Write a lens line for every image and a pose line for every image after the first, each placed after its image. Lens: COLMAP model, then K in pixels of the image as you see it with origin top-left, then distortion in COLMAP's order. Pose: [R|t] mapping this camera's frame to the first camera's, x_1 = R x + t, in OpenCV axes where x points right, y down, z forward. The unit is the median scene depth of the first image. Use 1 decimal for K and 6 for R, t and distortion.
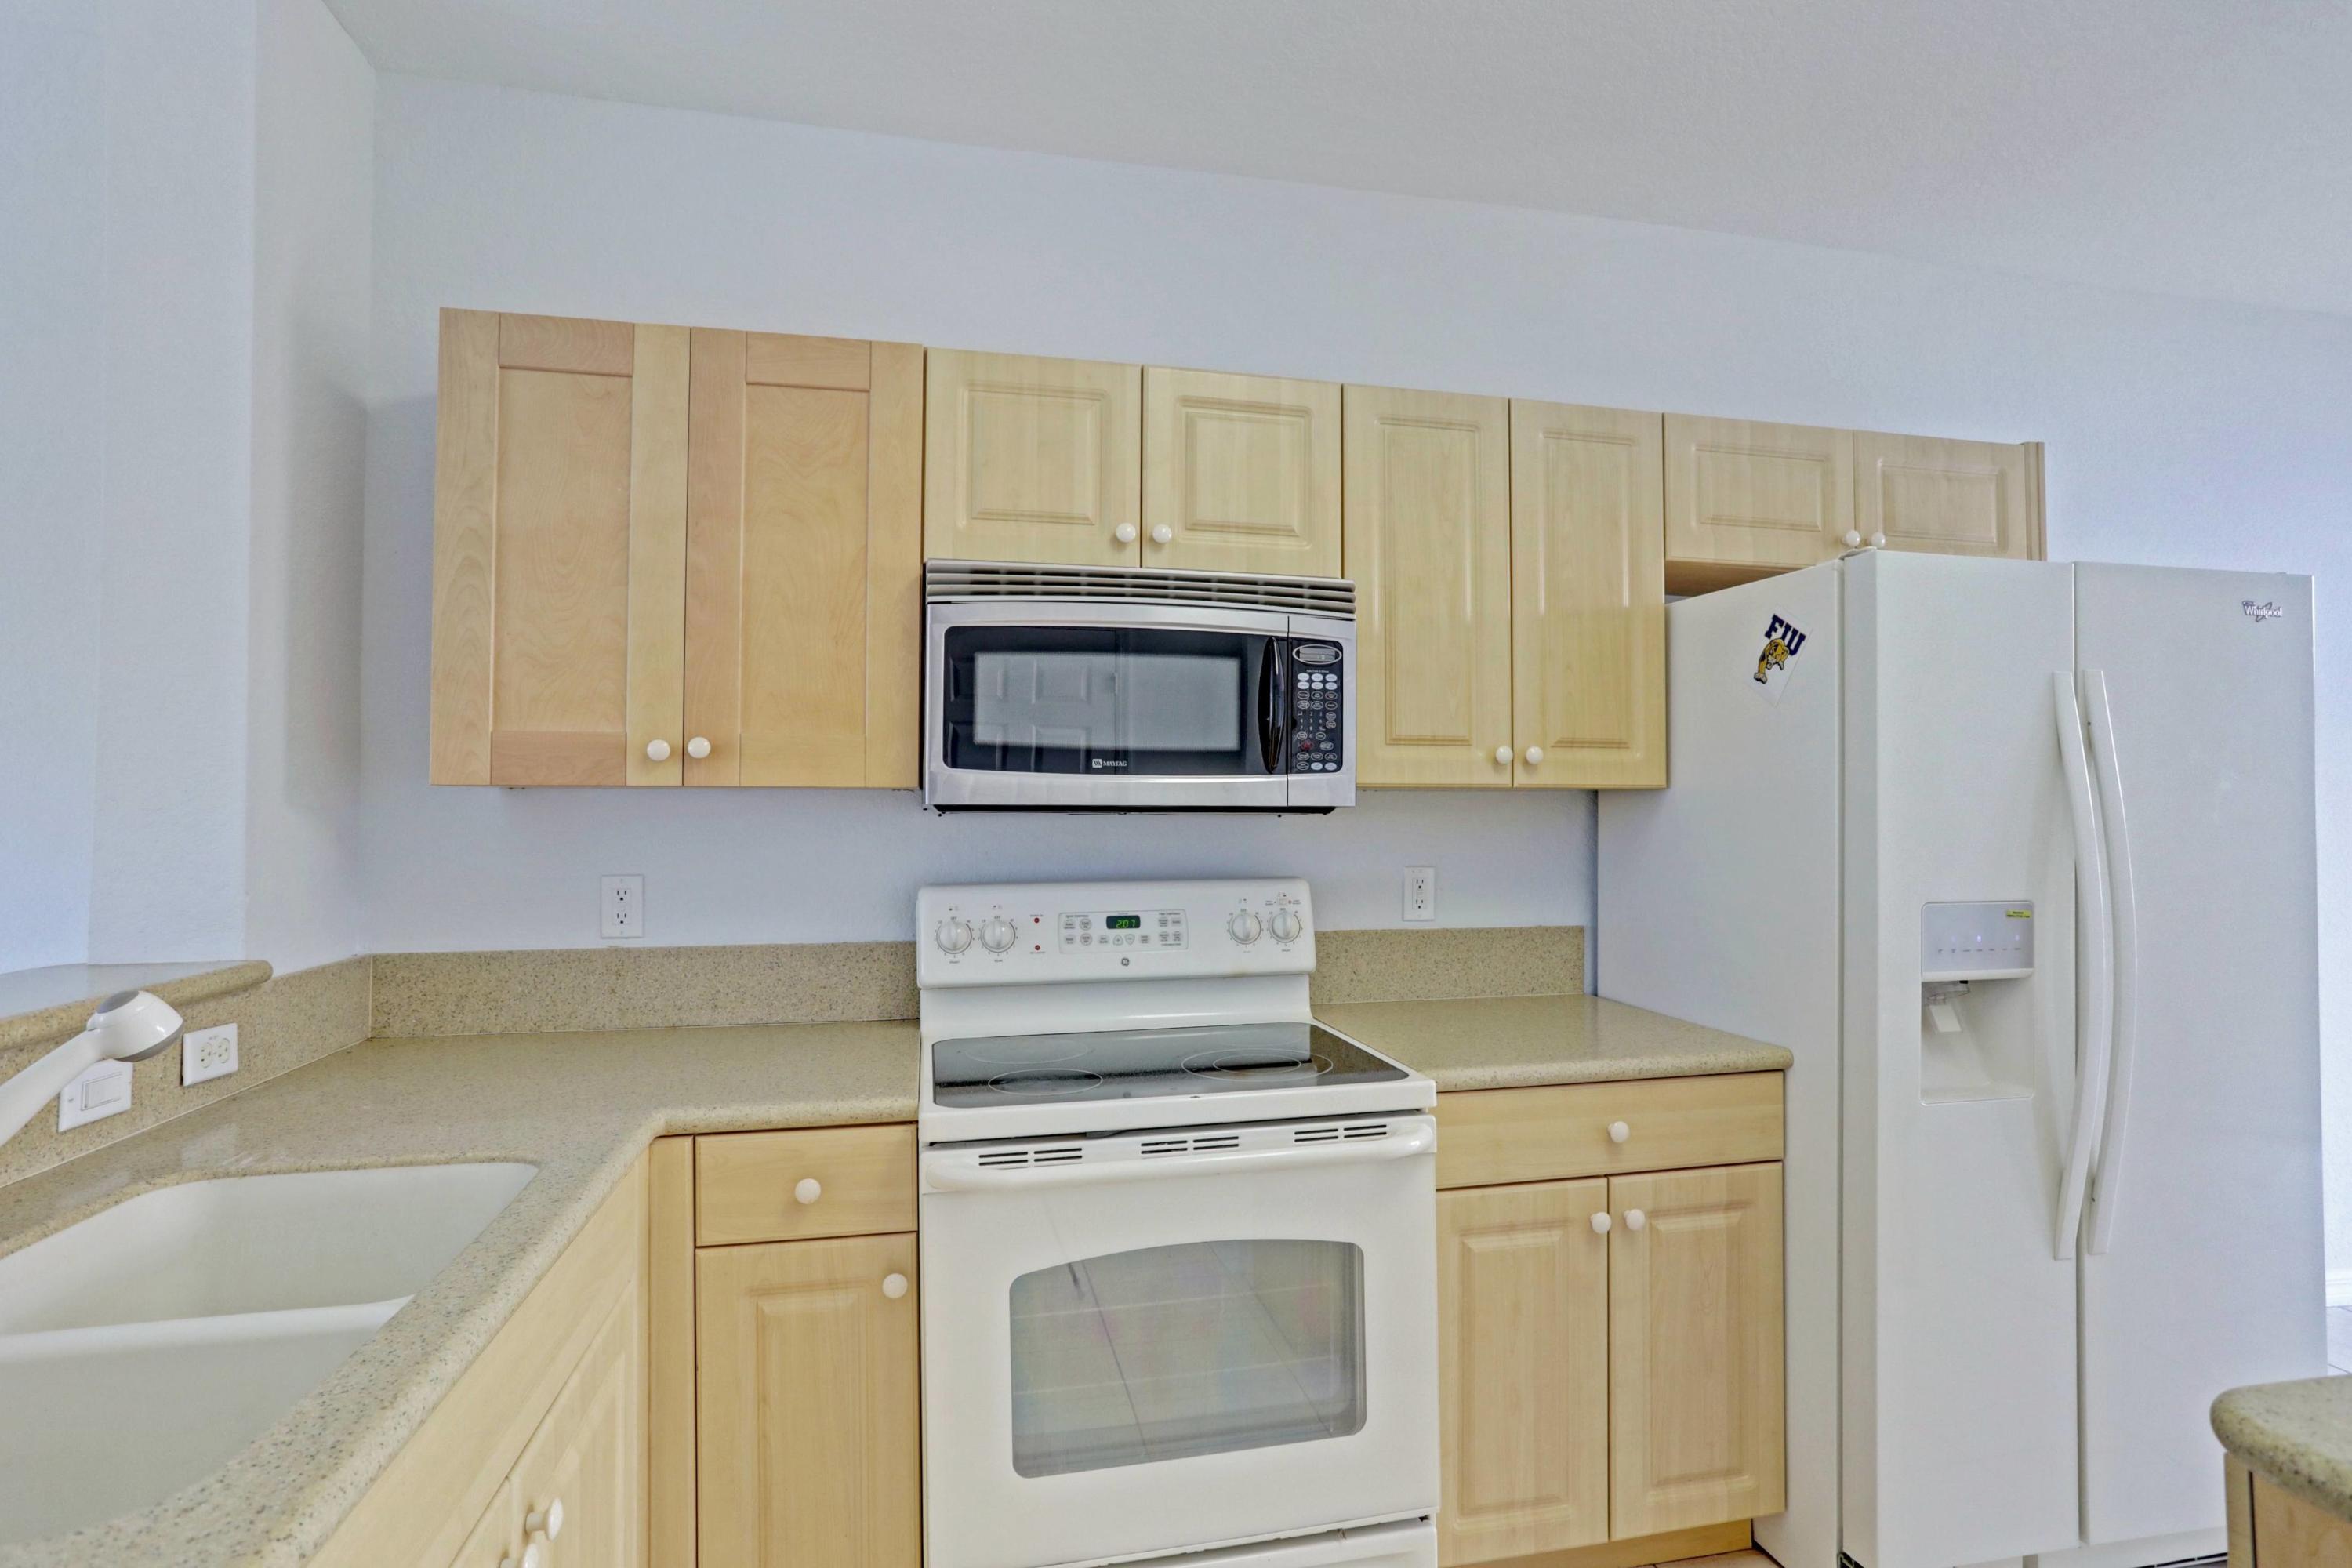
lens RADIAL K [[1146.5, 0, 1175.4], [0, 1146.5, 782.2], [0, 0, 1]] dist [-0.037600, 0.000263]
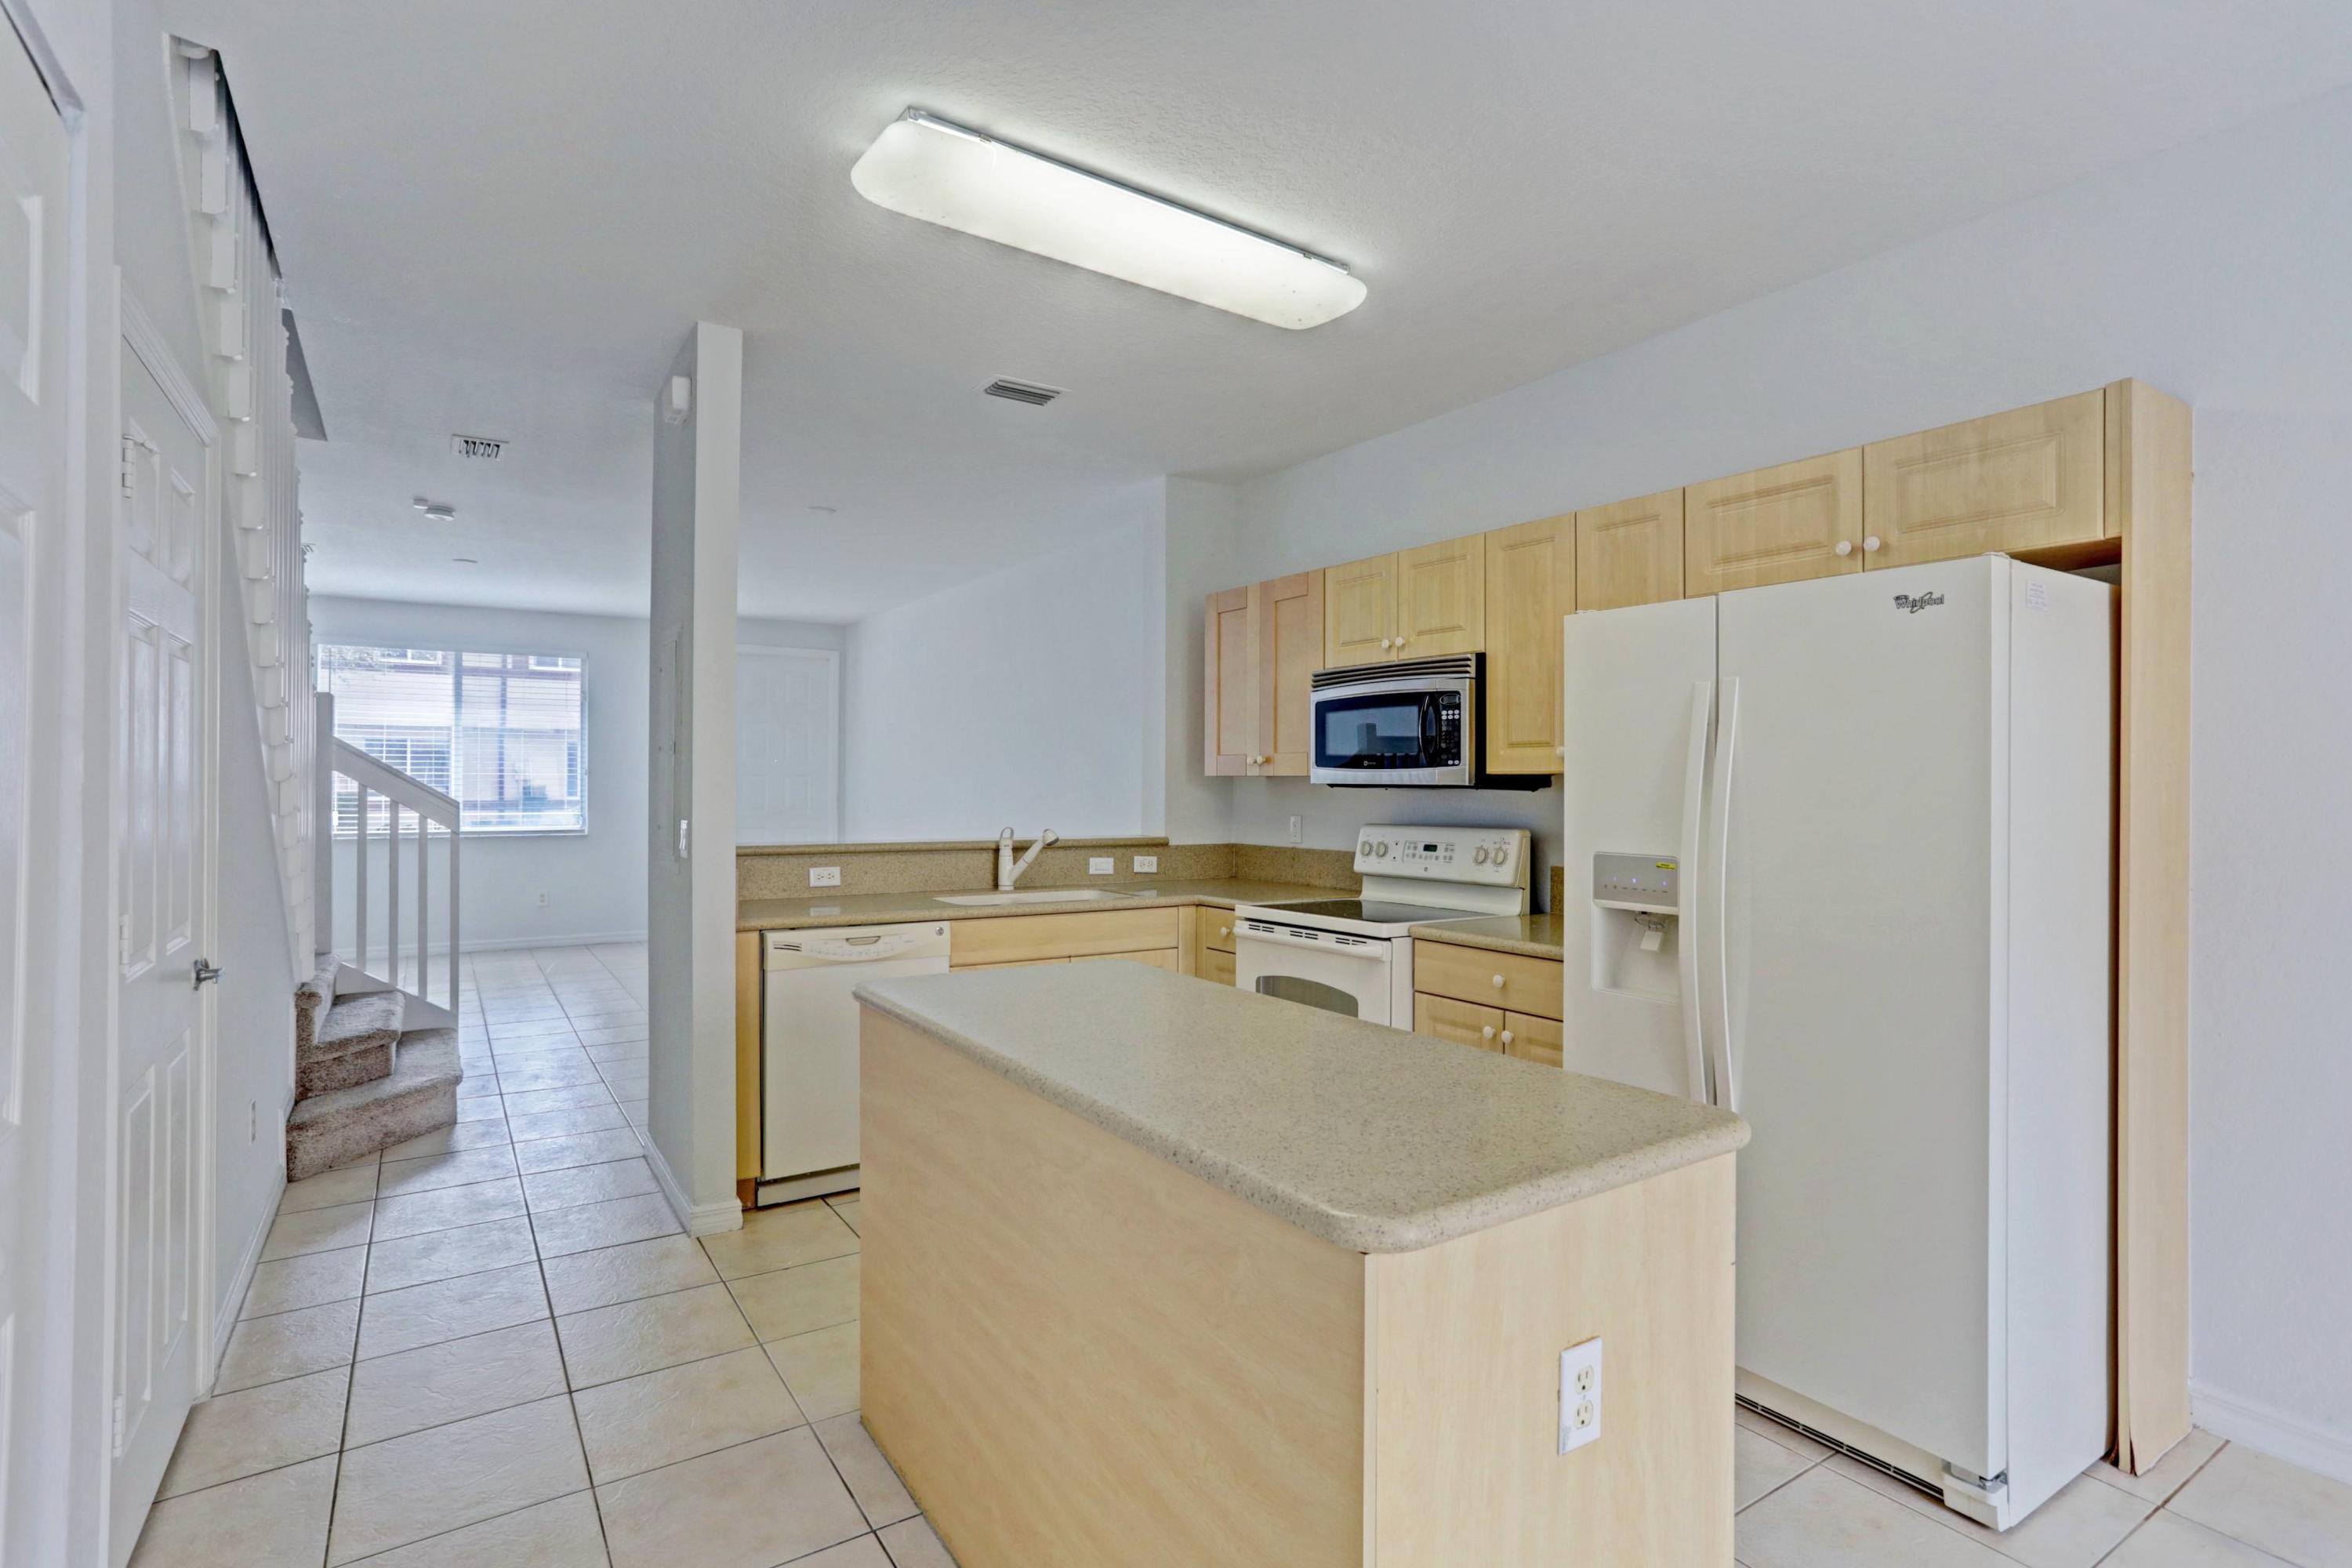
lens RADIAL K [[1146.5, 0, 1178.0], [0, 1146.5, 782.2], [0, 0, 1]] dist [-0.037600, 0.000263]
pose [[0.357460, -0.000261, -0.933929, 1.591115], [0.017725, 0.999822, 0.006505, -0.002188], [0.933760, -0.018879, 0.357401, -0.026978]]
